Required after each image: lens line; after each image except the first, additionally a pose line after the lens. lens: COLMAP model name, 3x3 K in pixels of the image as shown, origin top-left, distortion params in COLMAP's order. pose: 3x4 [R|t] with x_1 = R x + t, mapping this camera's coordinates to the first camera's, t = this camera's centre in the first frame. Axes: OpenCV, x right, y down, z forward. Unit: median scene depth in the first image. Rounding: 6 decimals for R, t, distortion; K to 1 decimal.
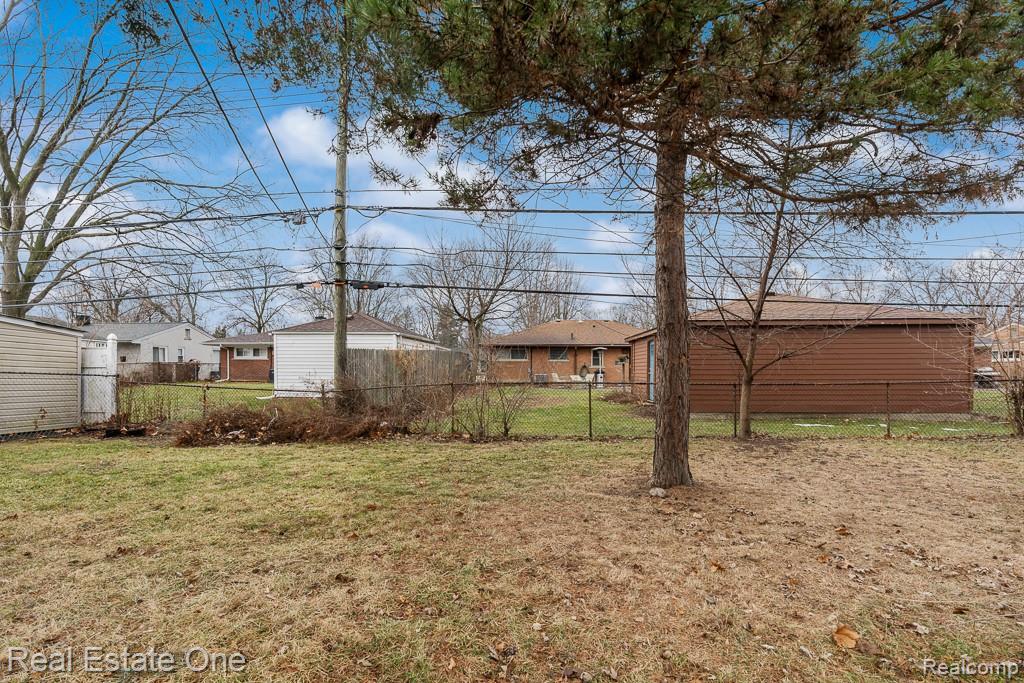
lens RADIAL K [[459.9, 0, 512.0], [0, 459.9, 320.4], [0, 0, 1]] dist [-0.000547, -0.000020]
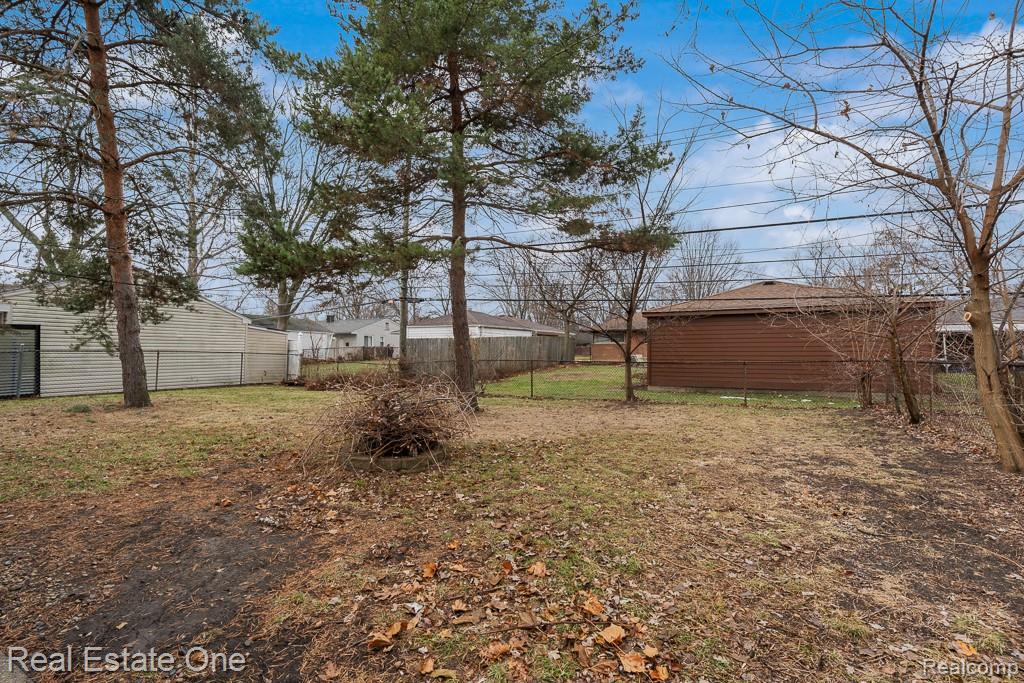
lens RADIAL K [[459.9, 0, 512.0], [0, 459.9, 320.4], [0, 0, 1]] dist [-0.000547, -0.000020]
pose [[0.908468, -0.031101, -0.416797, 0.658235], [0.049084, 0.998266, 0.032496, -0.041228], [0.415063, -0.049979, 0.908419, -0.325351]]
